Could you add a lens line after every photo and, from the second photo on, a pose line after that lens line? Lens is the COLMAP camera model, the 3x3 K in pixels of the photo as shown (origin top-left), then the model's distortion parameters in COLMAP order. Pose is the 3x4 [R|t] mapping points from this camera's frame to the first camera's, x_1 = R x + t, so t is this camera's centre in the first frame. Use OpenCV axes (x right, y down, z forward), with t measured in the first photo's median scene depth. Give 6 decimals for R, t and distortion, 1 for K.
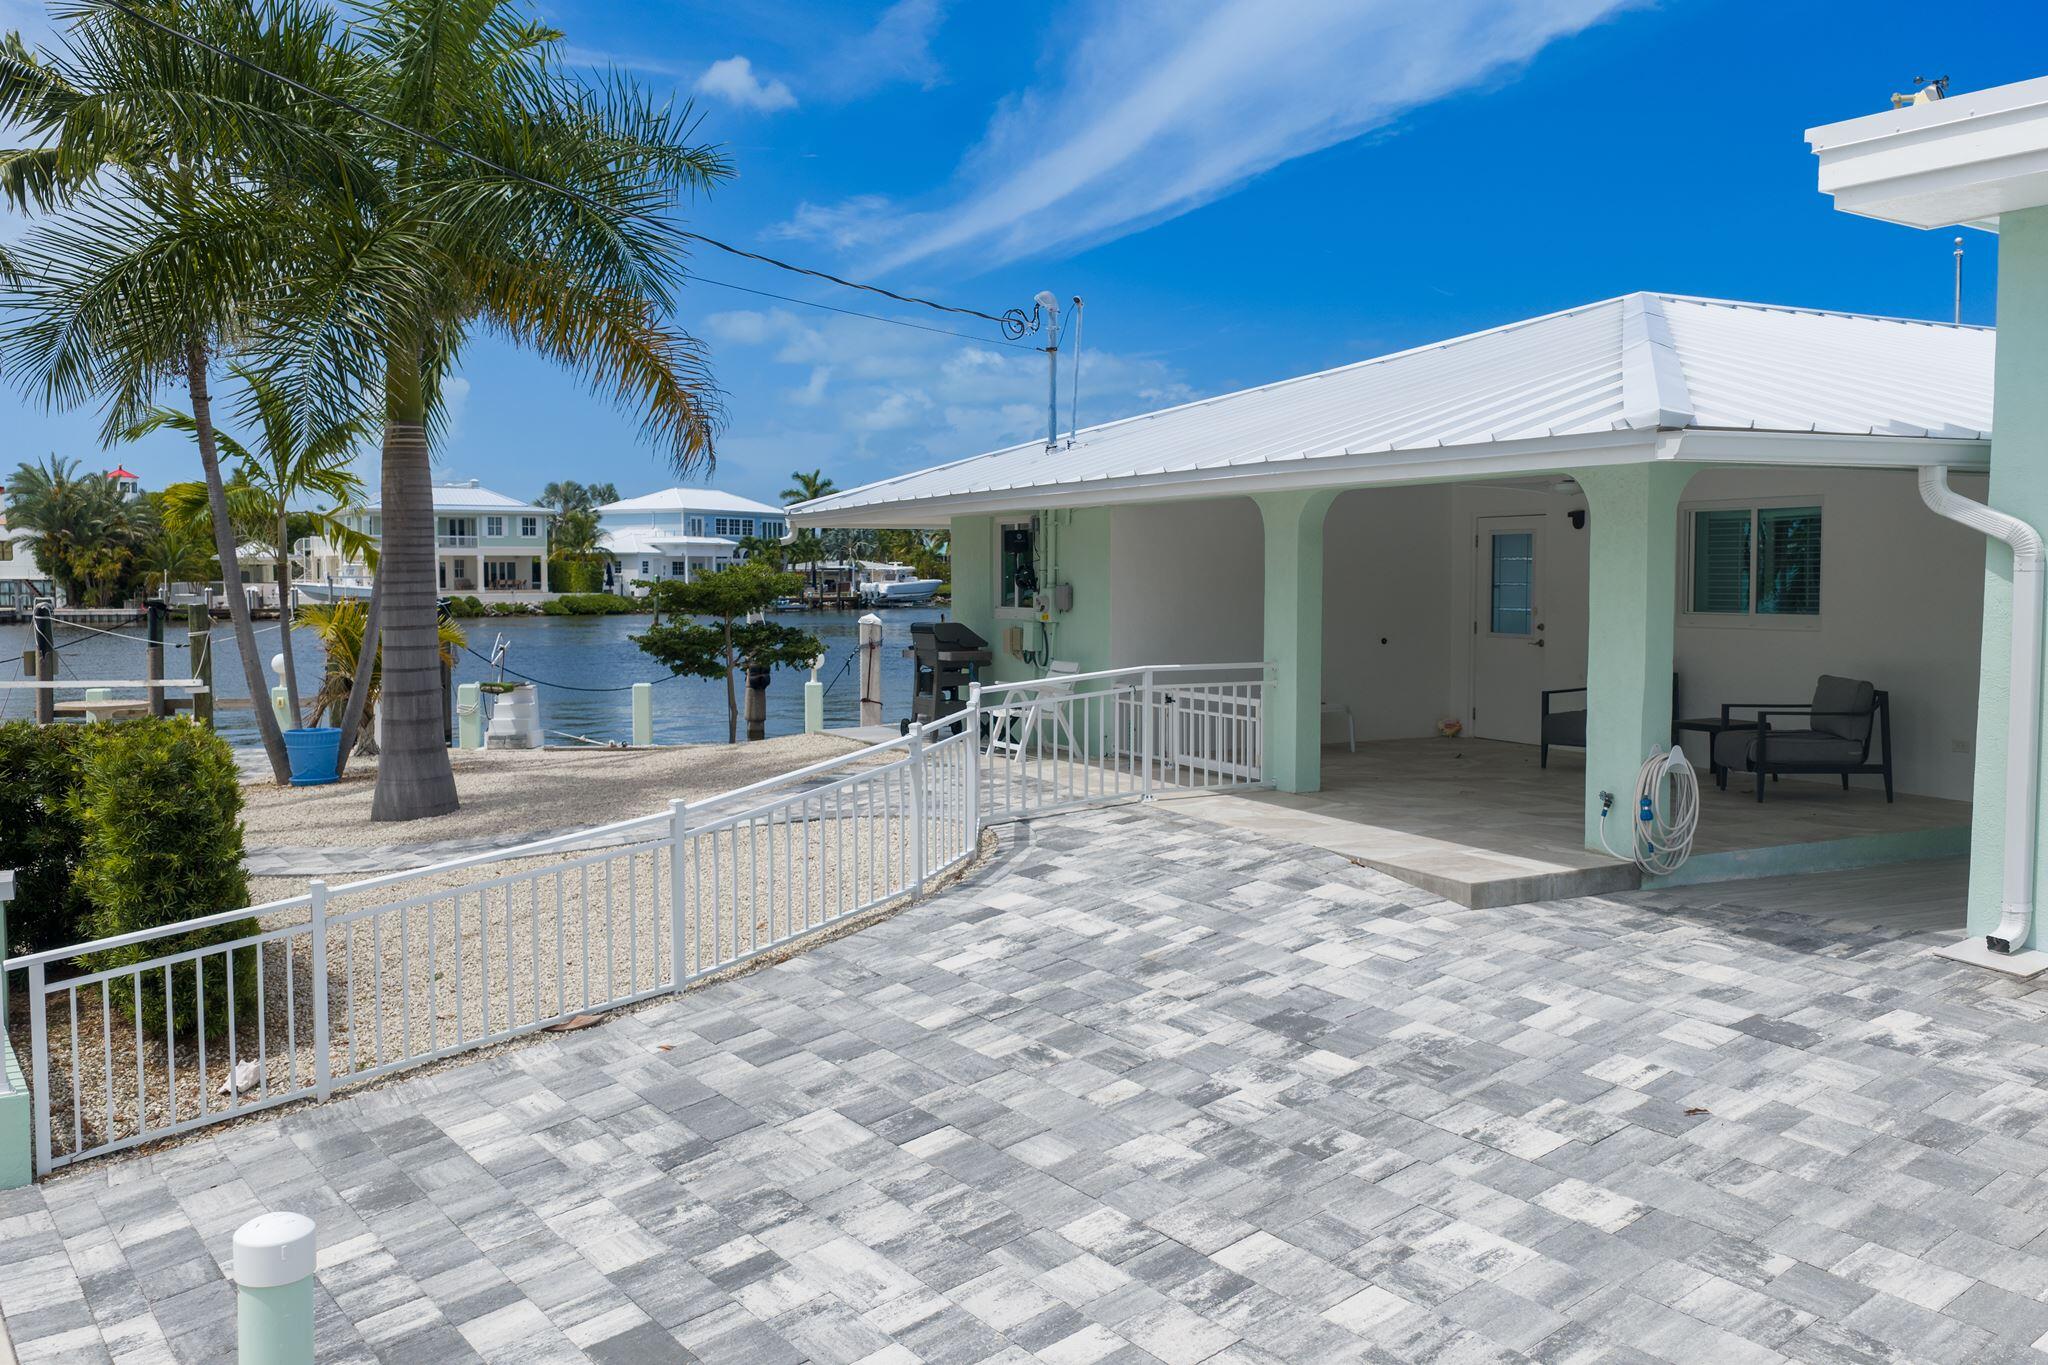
lens RADIAL K [[1467.9, 0, 1022.3], [0, 1467.9, 647.8], [0, 0, 1]] dist [-0.031938, -0.000350]
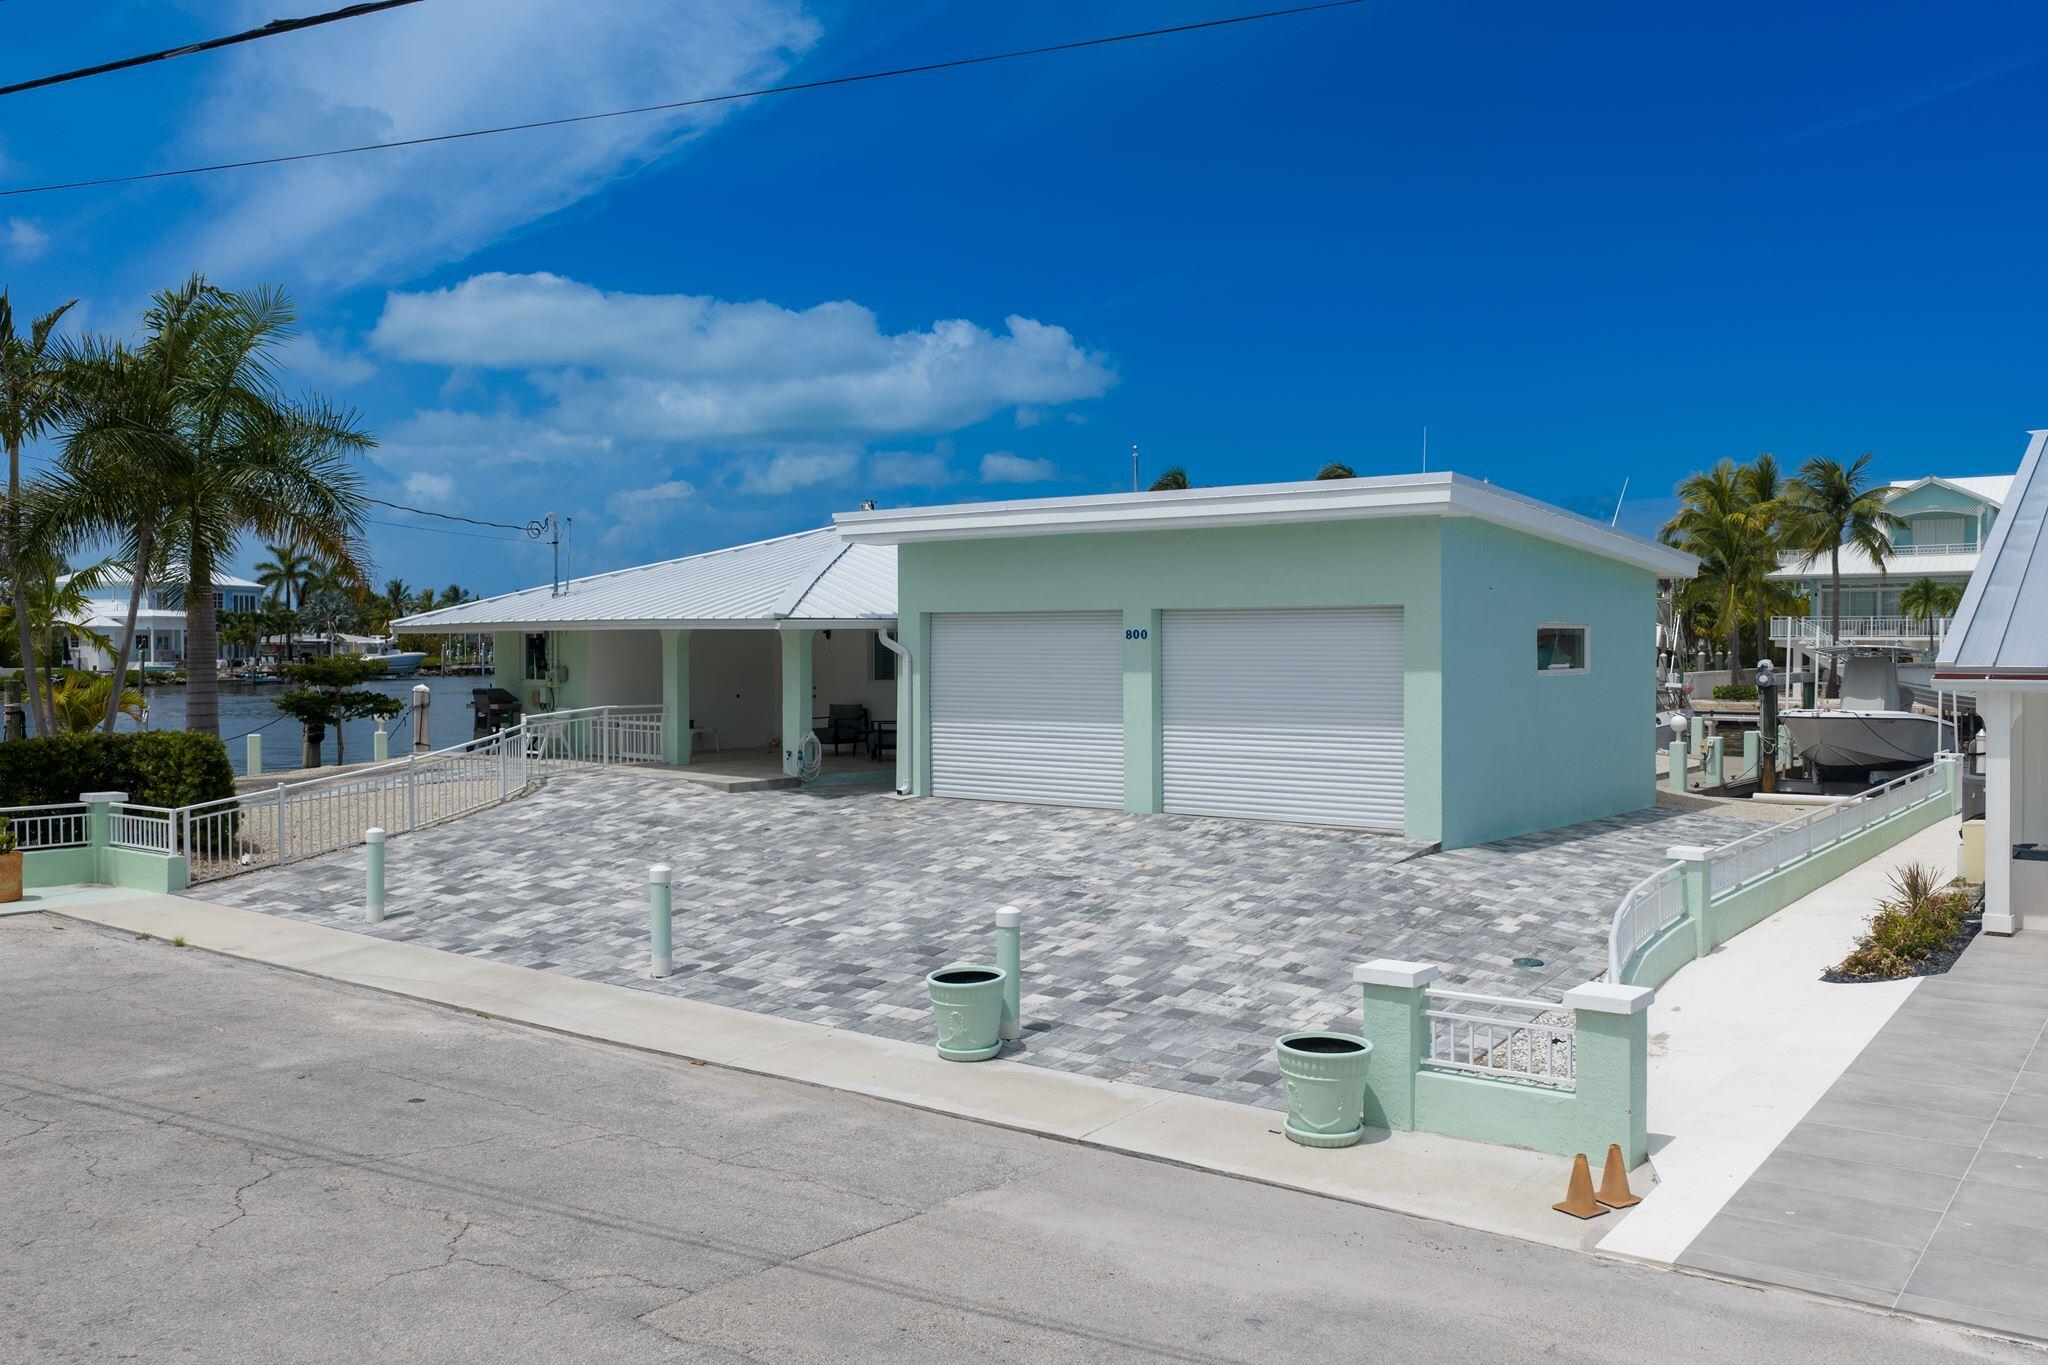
lens RADIAL K [[1467.9, 0, 1022.3], [0, 1467.9, 647.8], [0, 0, 1]] dist [-0.031938, -0.000350]
pose [[0.941912, -0.000153, 0.335859, -0.058205], [0.016124, 0.998867, -0.044765, 0.031385], [-0.335472, 0.047580, 0.940848, -1.186100]]
